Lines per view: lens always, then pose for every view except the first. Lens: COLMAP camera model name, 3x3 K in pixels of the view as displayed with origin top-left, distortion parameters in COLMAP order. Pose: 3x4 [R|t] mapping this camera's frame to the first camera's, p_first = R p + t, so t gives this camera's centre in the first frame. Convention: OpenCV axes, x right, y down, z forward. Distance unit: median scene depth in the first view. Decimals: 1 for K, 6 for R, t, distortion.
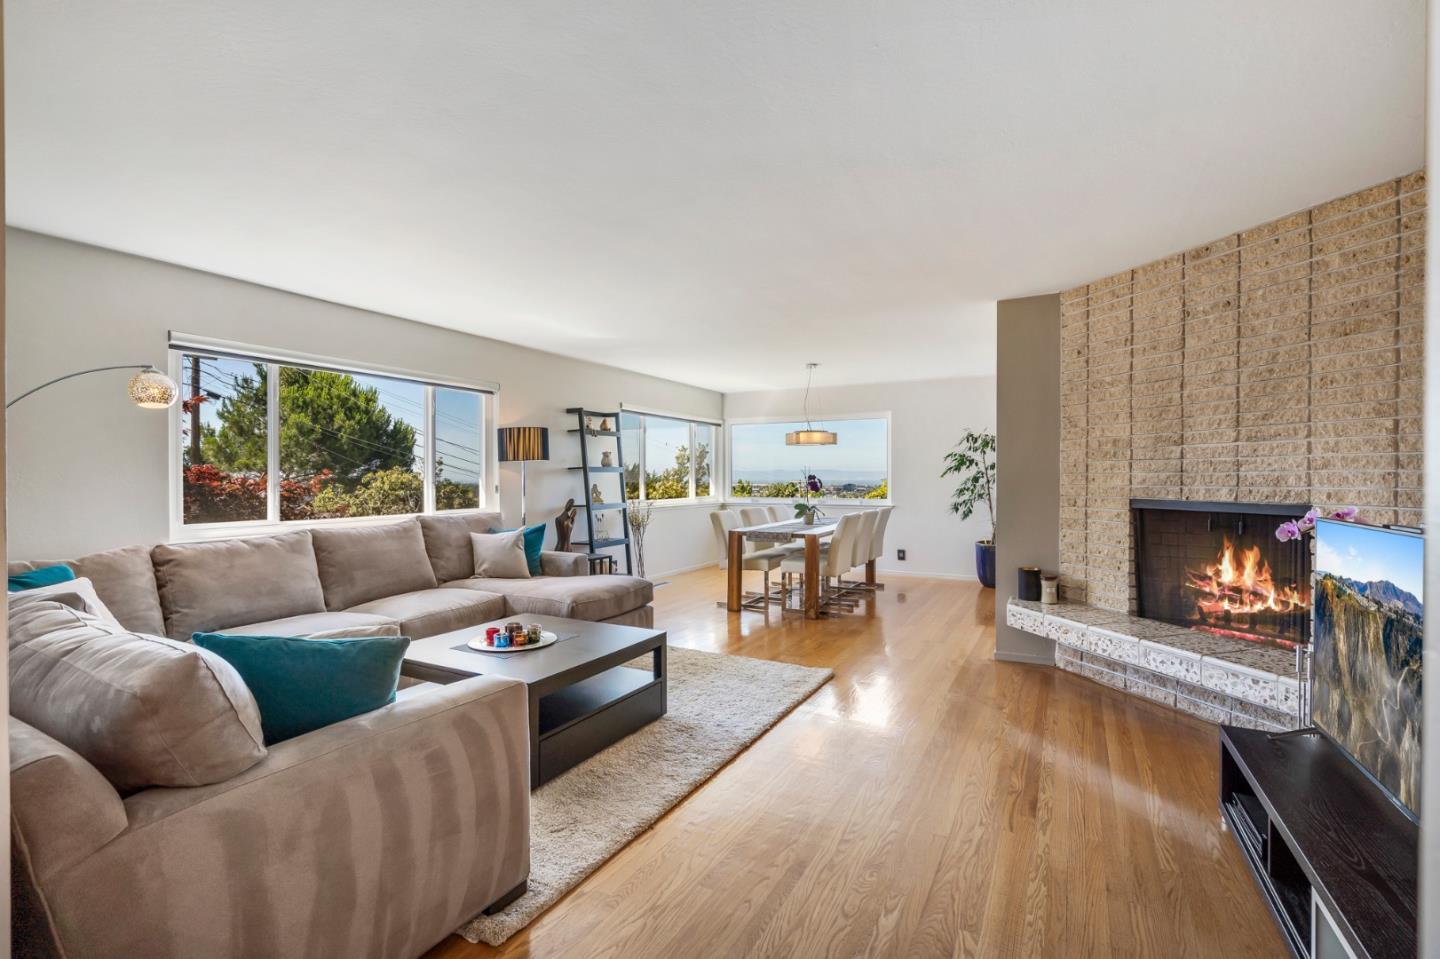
lens RADIAL K [[665.7, 0, 713.6], [0, 665.7, 480.4], [0, 0, 1]] dist [-0.000527, 0.000367]
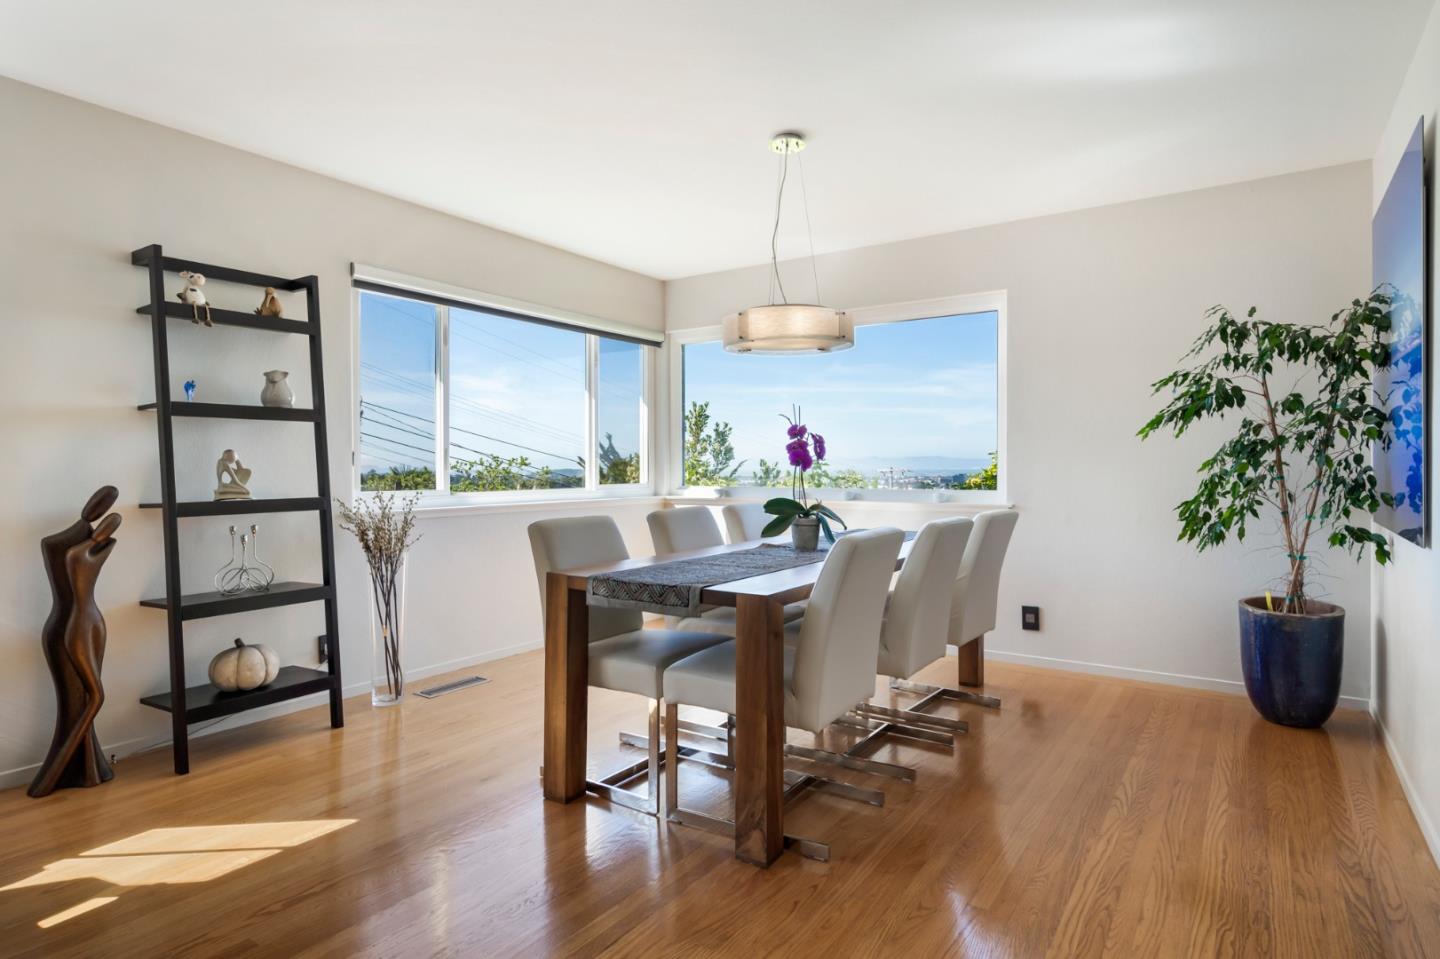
lens RADIAL K [[773.2, 0, 722.0], [0, 773.2, 466.7], [0, 0, 1]] dist [0.001222, 0.000698]
pose [[0.994895, -0.002235, -0.100893, 0.146800], [0.001762, 0.999987, -0.004771, 0.016116], [0.100902, 0.004568, 0.994886, 0.529029]]
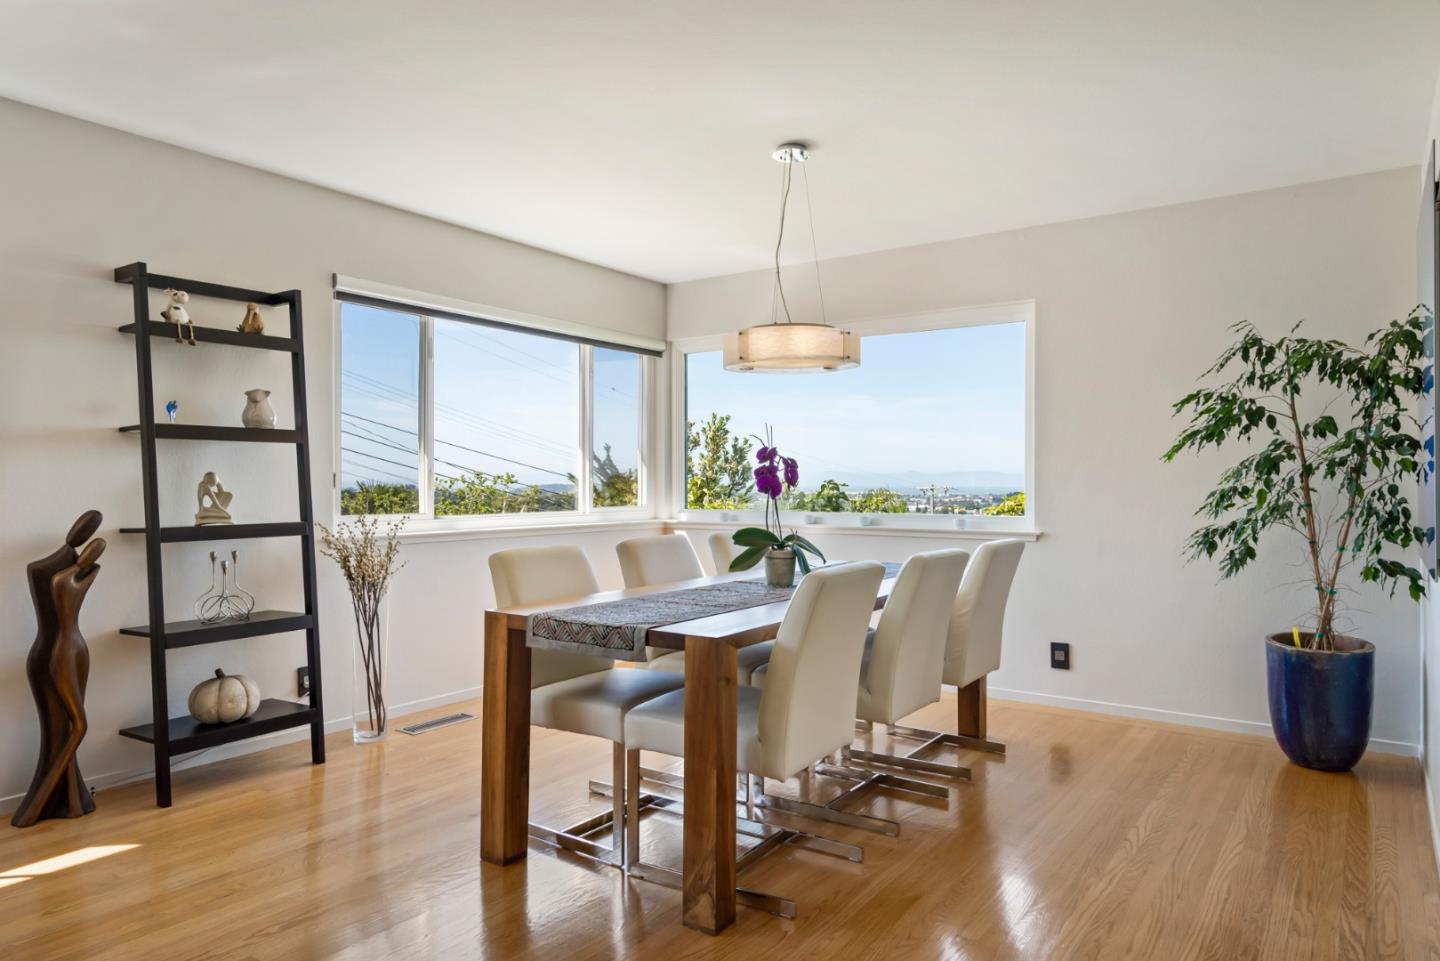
lens RADIAL K [[899.5, 0, 720.0], [0, 899.5, 480.5], [0, 0, 1]] dist [0.001910, 0.000326]
pose [[0.992736, 0.001651, -0.120306, 0.159279], [-0.002458, 0.999975, -0.006556, 0.011039], [0.120292, 0.006804, 0.992715, 0.484519]]
